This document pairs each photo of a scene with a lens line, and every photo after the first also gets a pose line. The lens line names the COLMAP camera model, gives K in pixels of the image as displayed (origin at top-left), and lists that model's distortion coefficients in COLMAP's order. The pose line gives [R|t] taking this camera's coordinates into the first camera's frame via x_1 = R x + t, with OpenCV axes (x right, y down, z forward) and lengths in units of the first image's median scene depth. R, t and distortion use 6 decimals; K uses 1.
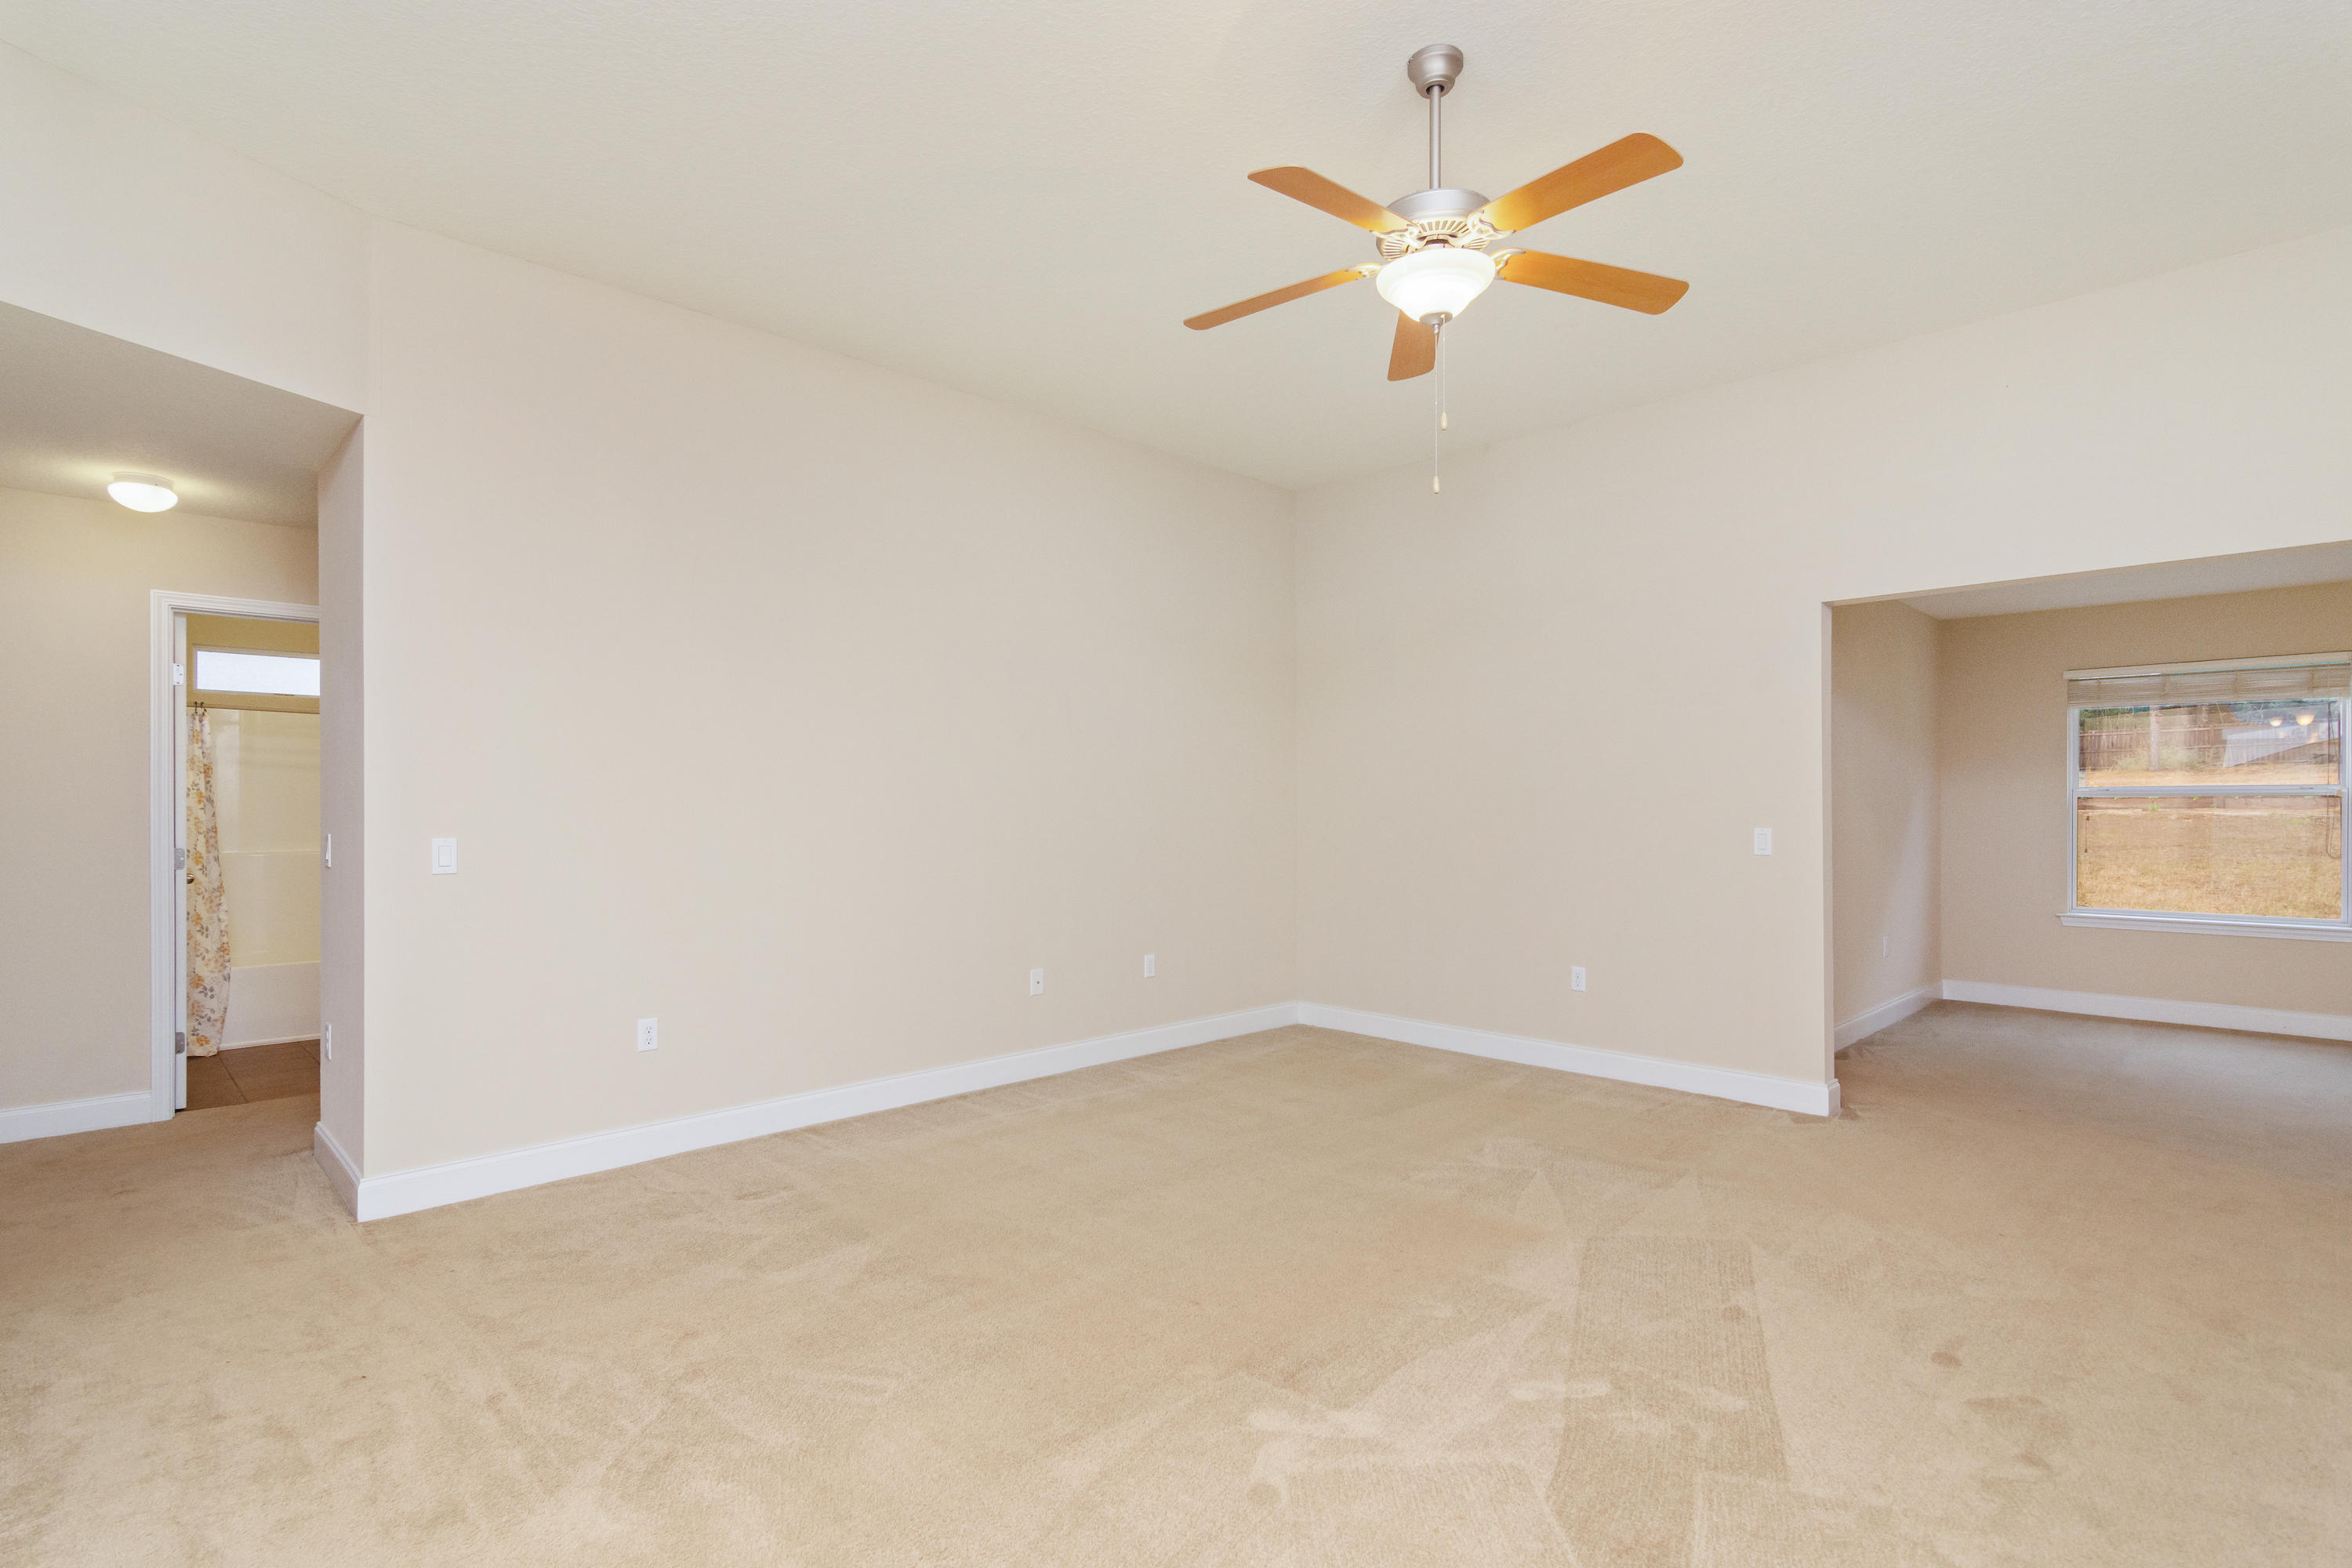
lens RADIAL K [[1173.8, 0, 1160.4], [0, 1173.8, 809.3], [0, 0, 1]] dist [0.000669, 0.001926]
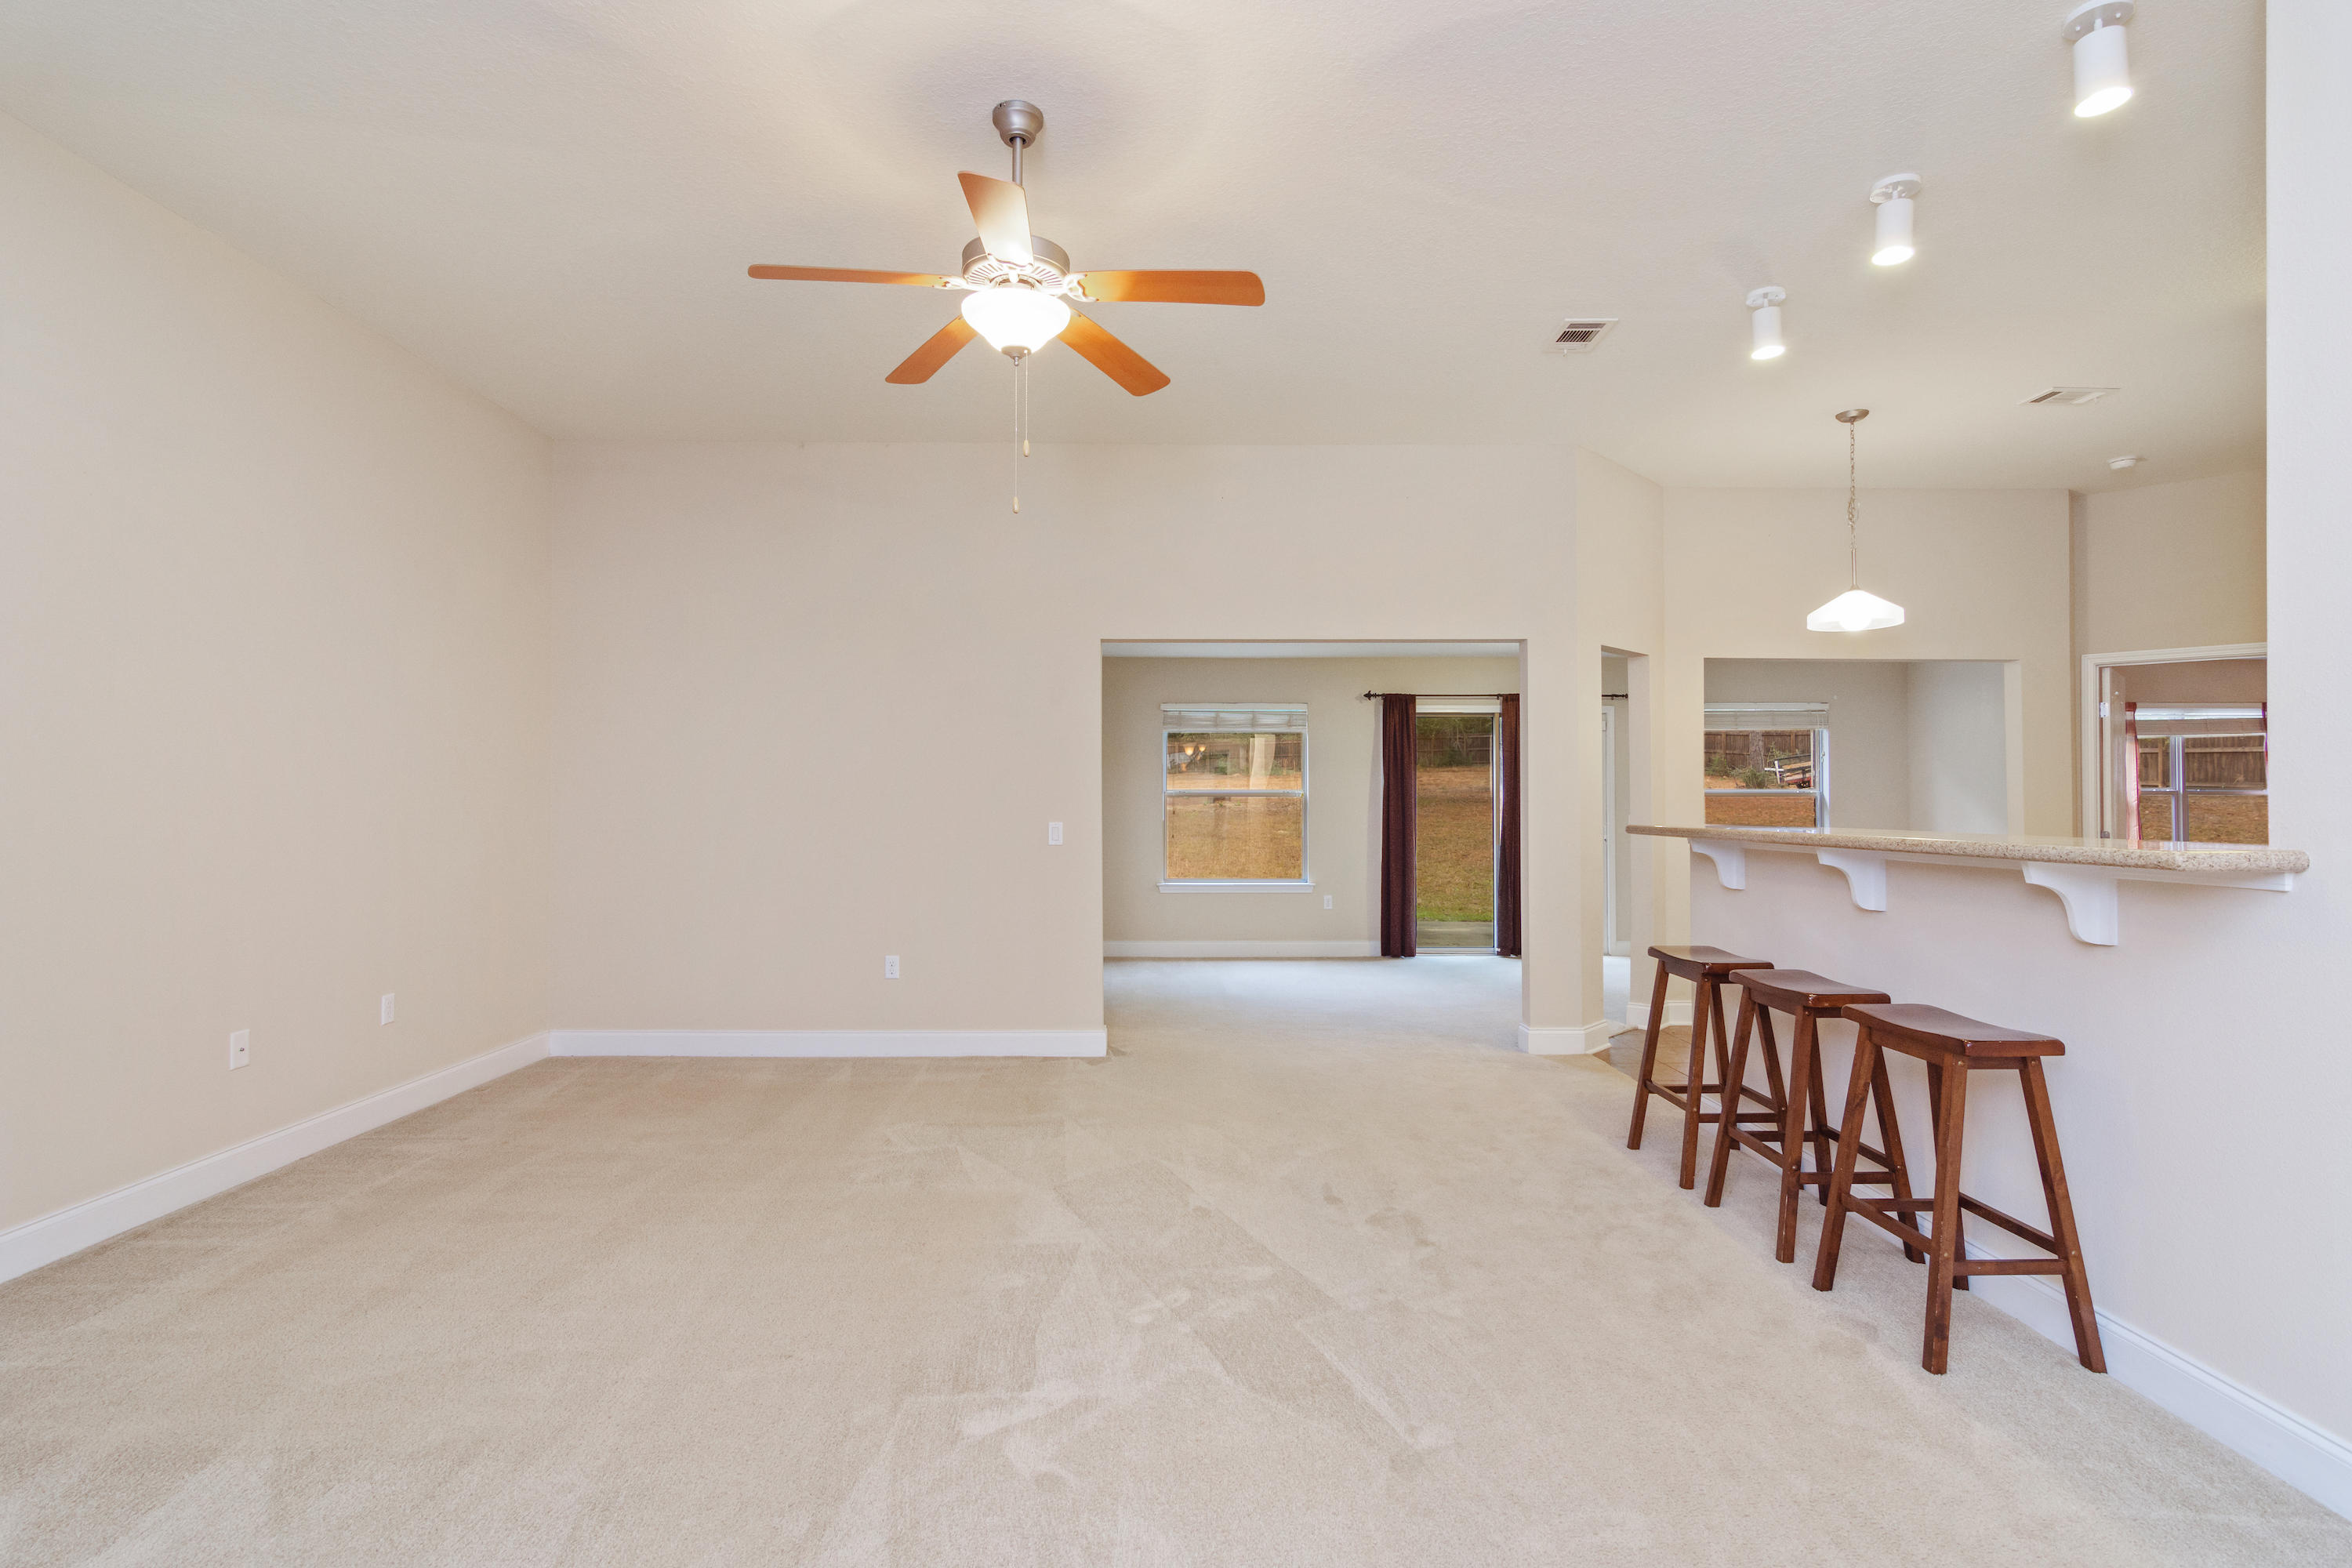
lens RADIAL K [[1175.6, 0, 1176.0], [0, 1175.6, 784.0], [0, 0, 1]] dist [0.001017, 0.001539]
pose [[0.673142, 0.013224, 0.739395, -0.434184], [-0.000260, 0.999844, -0.017645, -0.003131], [-0.739513, 0.011685, 0.673041, 0.162921]]
